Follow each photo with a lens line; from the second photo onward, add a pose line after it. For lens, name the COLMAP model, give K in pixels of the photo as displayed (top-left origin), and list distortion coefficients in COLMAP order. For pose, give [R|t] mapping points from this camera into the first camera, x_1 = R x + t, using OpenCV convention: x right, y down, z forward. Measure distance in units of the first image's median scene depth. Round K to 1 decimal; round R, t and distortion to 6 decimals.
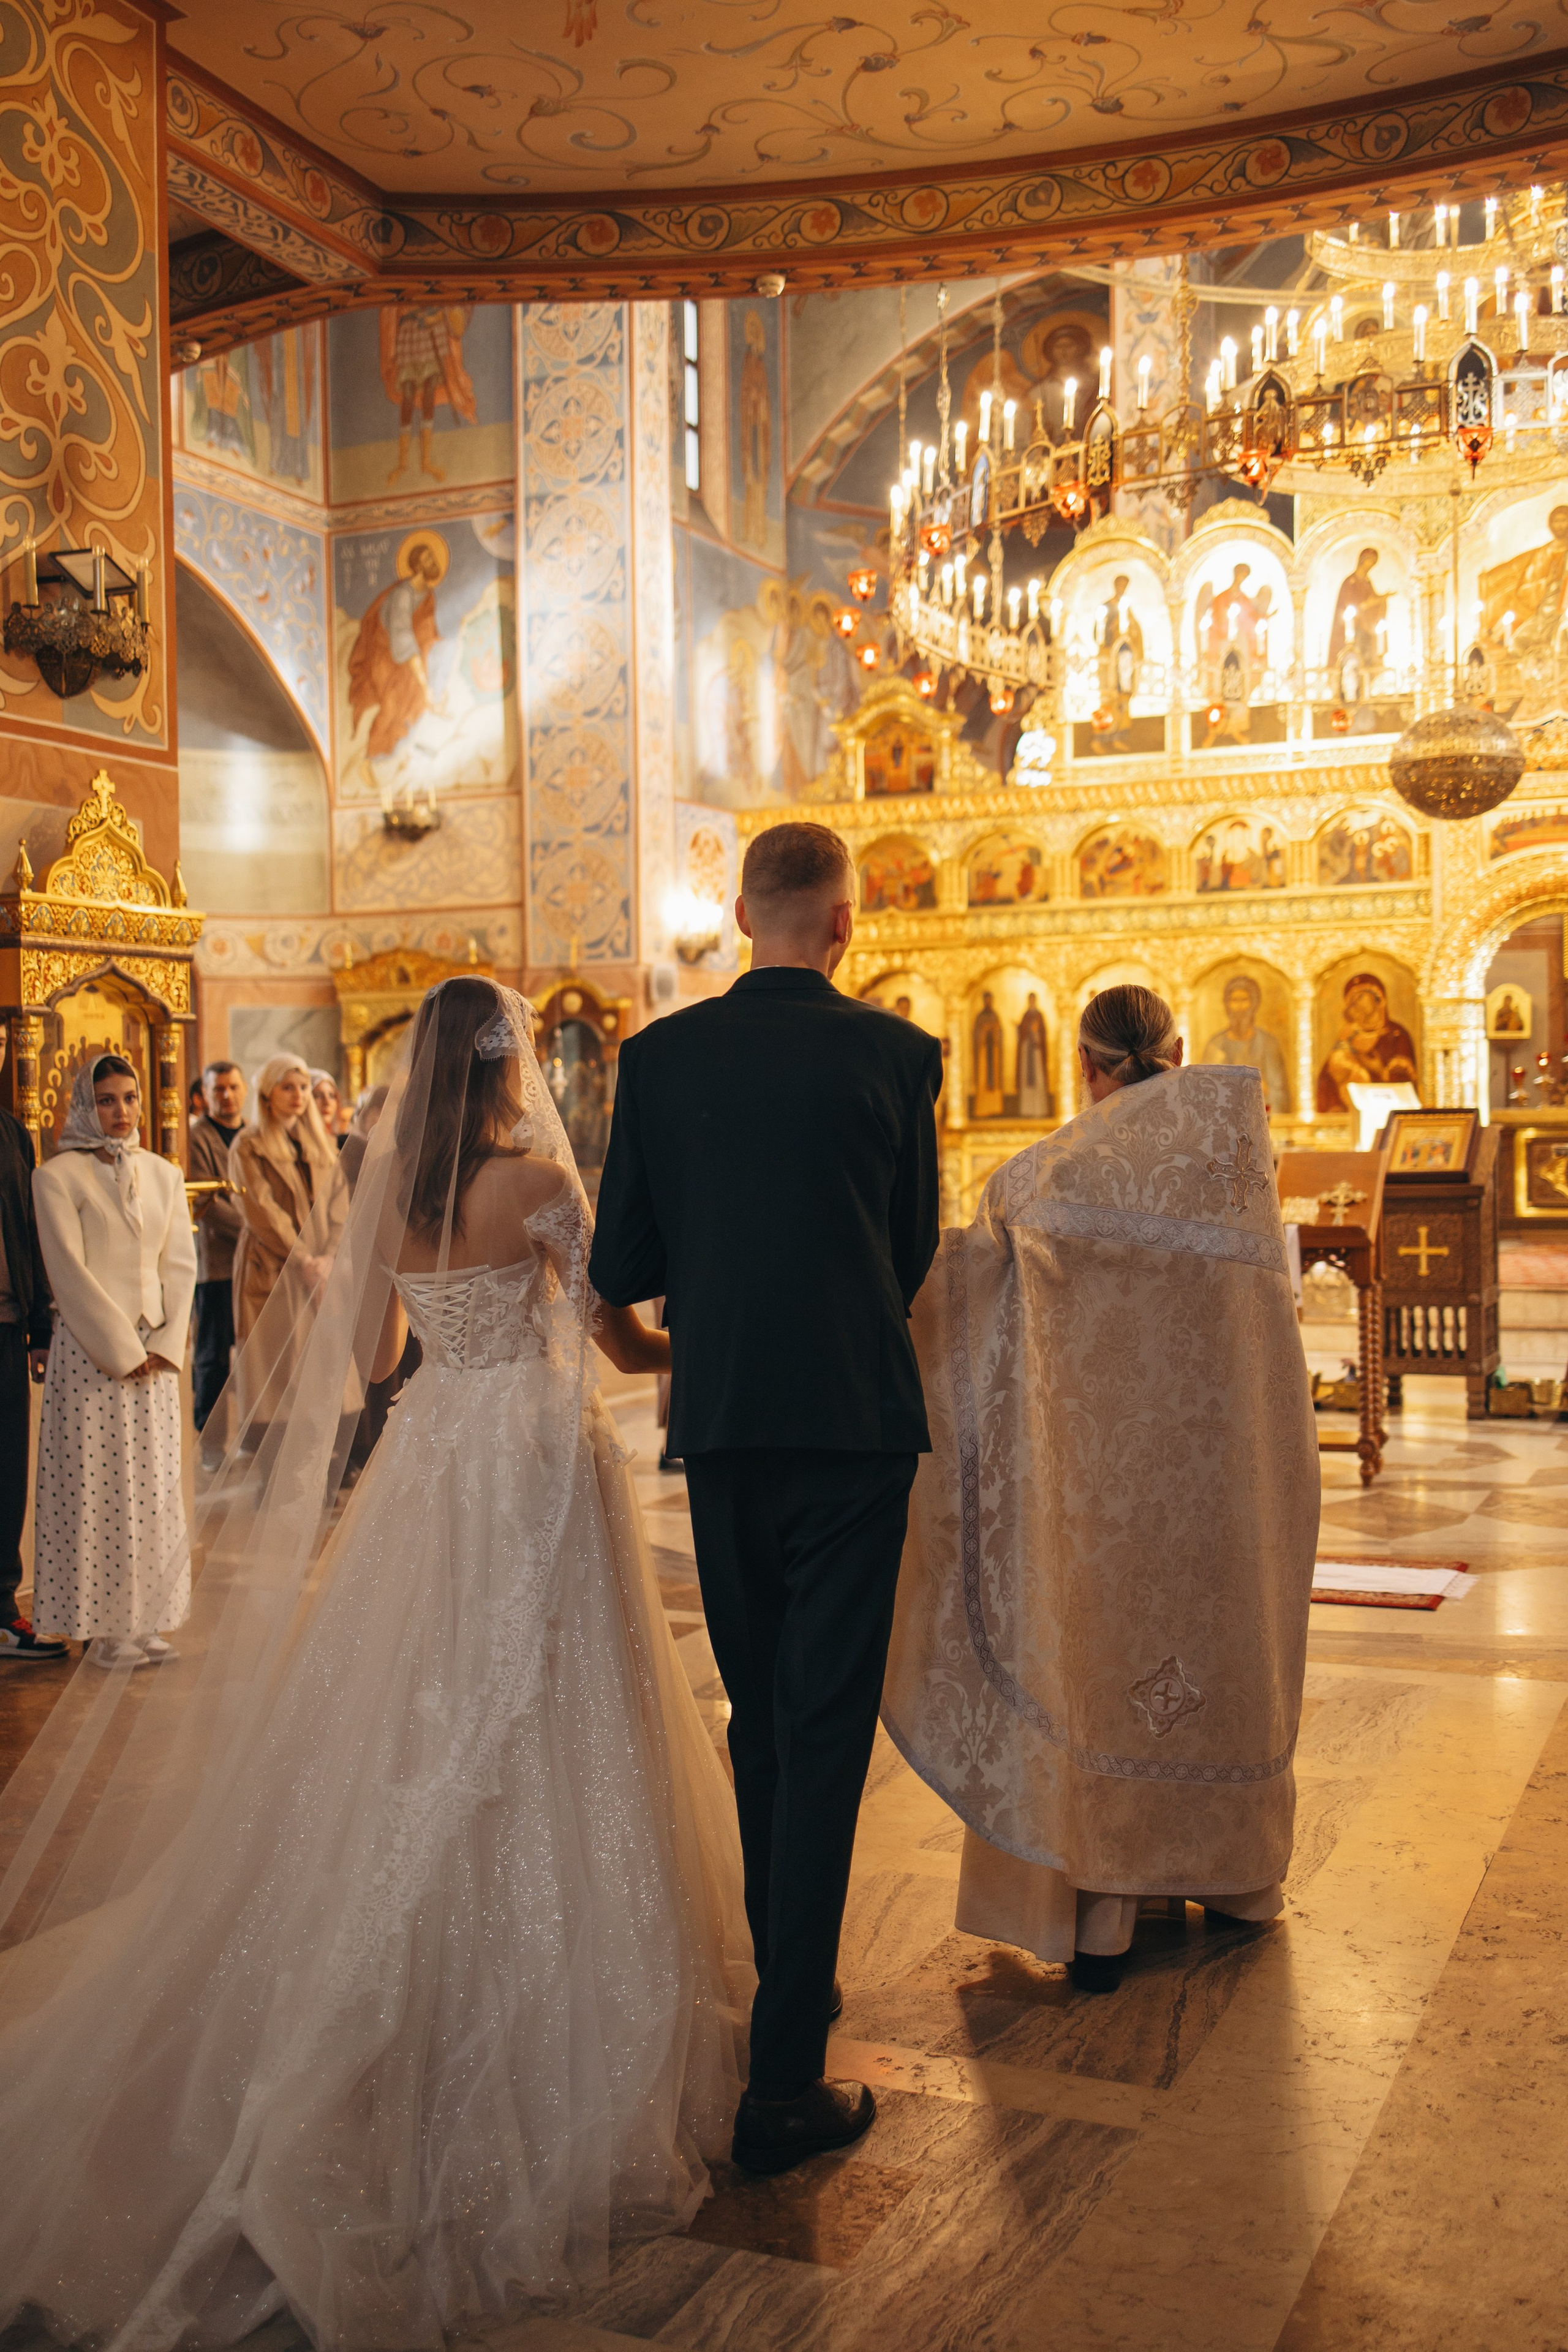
lens RADIAL K [[2320.3, 0, 784.0], [0, 2320.3, 1176.0], [0, 0, 1]] dist [0.010988, 0.005535]
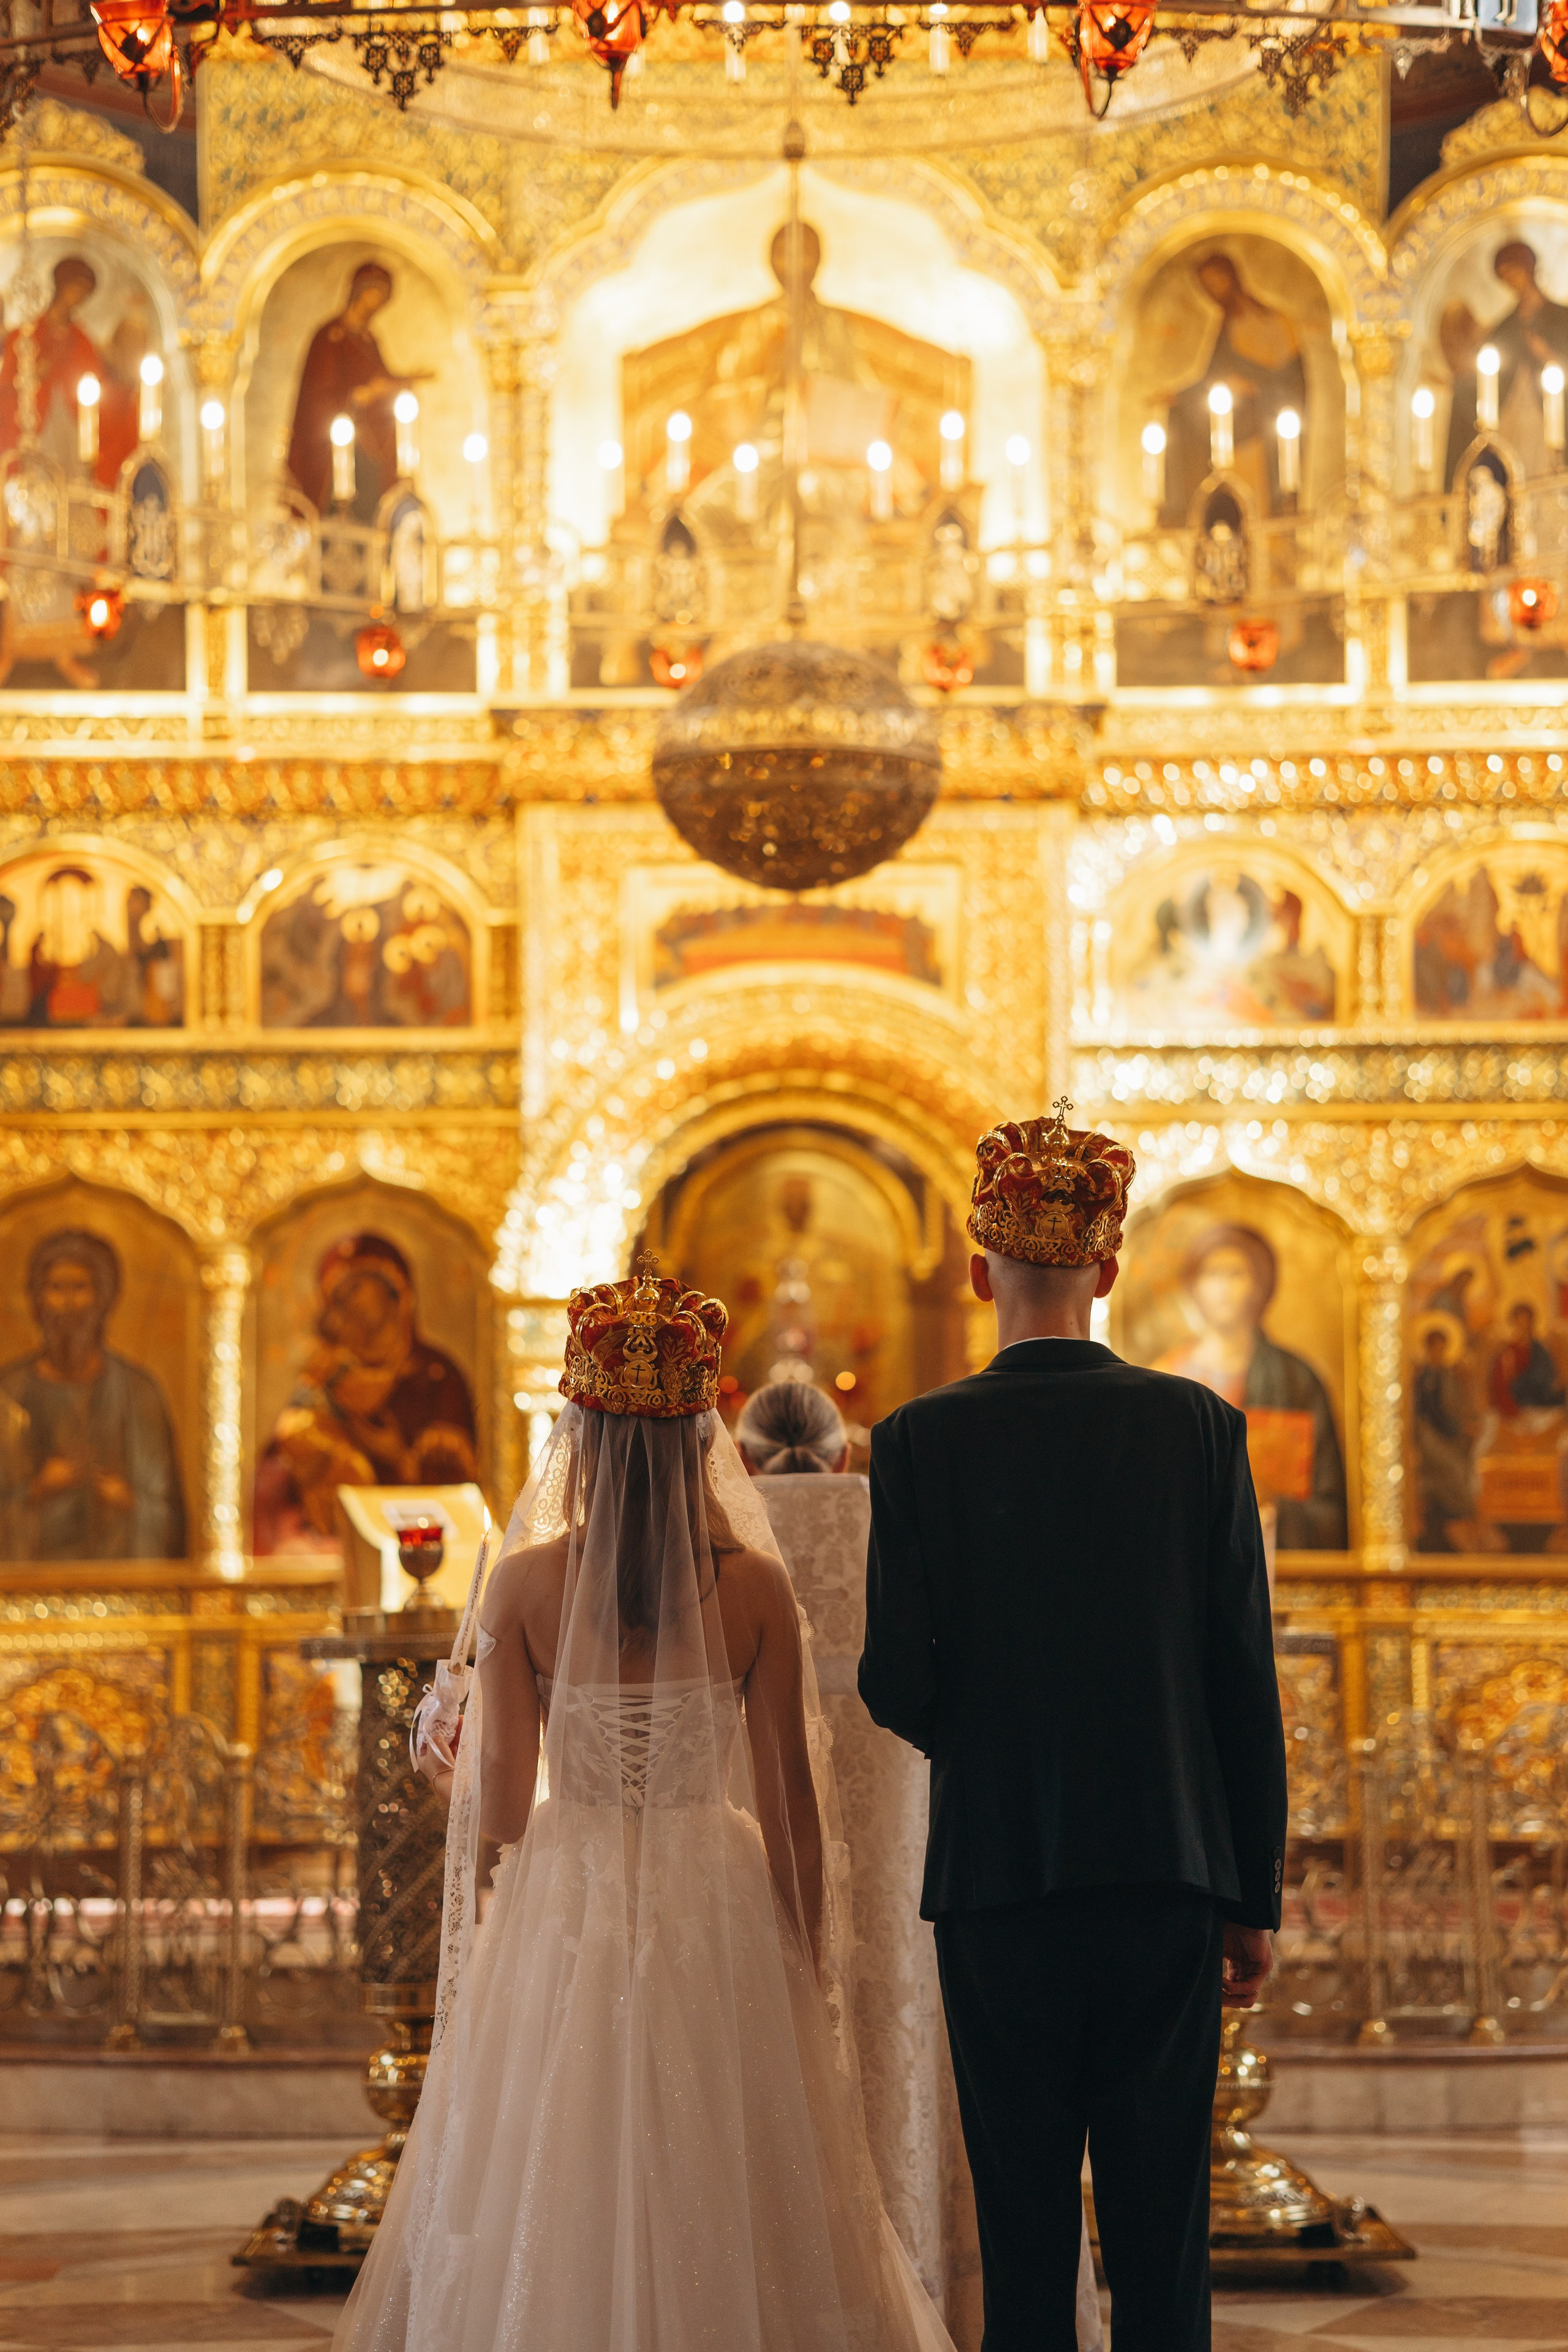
lens RADIAL K [[5361.9, 0, 784.0], [0, 5361.9, 1176.0], [0, 0, 1]] dist [0.731648, -0.259611]
pose [[0.908277, 0.038997, 0.416548, -0.100255], [0.001687, 0.995297, -0.096856, 0.000179], [-0.418366, 0.088674, 0.903939, 0.050871]]
